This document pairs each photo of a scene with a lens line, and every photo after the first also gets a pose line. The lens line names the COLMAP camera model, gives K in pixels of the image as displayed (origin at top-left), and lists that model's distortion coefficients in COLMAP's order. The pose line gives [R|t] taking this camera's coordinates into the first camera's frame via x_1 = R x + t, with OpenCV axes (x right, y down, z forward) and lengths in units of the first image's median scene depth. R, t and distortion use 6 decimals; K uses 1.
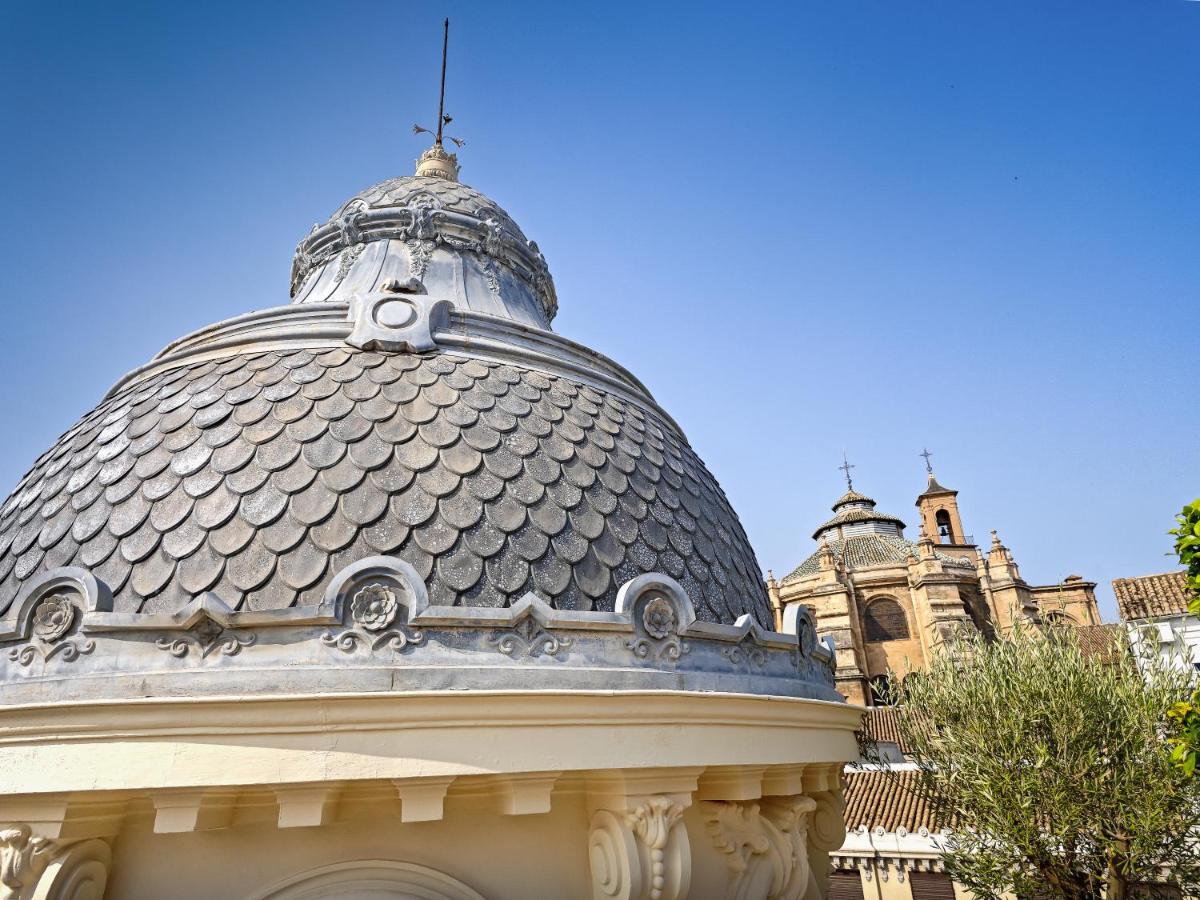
lens RADIAL K [[826.5, 0, 600.0], [0, 826.5, 450.0], [0, 0, 1]] dist [0.007165, 0.003248]
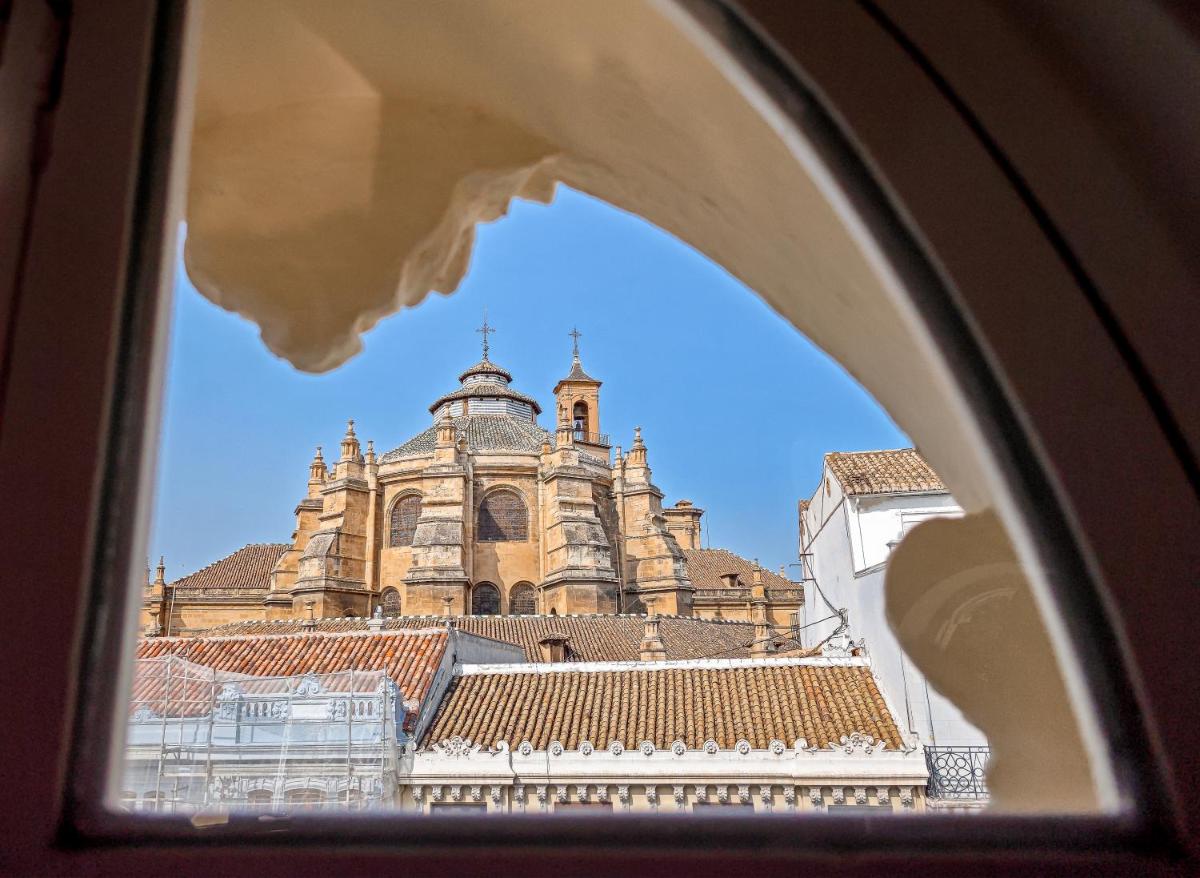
lens RADIAL K [[944.8, 0, 600.0], [0, 944.8, 439.0], [0, 0, 1]] dist [-0.002368, 0.000442]
pose [[0.882679, 0.141530, 0.448159, 0.000031], [-0.180156, 0.982630, 0.044511, 0.072272], [-0.434075, -0.120027, 0.892845, 0.135199]]
